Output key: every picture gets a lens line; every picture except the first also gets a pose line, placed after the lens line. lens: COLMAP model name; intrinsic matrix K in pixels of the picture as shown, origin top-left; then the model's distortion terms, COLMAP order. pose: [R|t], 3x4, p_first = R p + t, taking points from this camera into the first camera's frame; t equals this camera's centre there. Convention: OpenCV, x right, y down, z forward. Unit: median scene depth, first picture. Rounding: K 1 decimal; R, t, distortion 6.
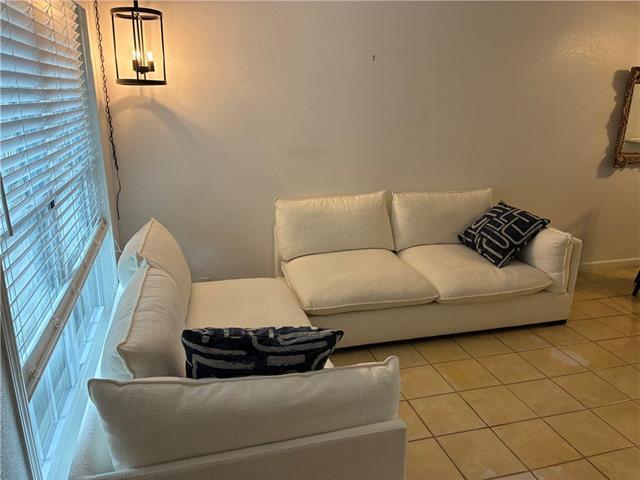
lens RADIAL K [[476.9, 0, 320.8], [0, 476.9, 241.5], [0, 0, 1]] dist [0.004944, -0.010207]
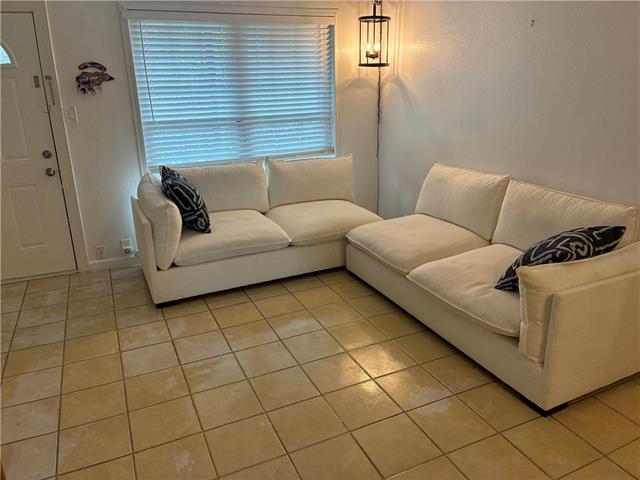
lens RADIAL K [[476.9, 0, 319.9], [0, 476.9, 236.7], [0, 0, 1]] dist [0.004944, -0.010207]
pose [[0.150672, 0.299144, -0.942237, 1.184340], [-0.268736, 0.929620, 0.252165, -0.160676], [0.951356, 0.215219, 0.220458, 0.612691]]
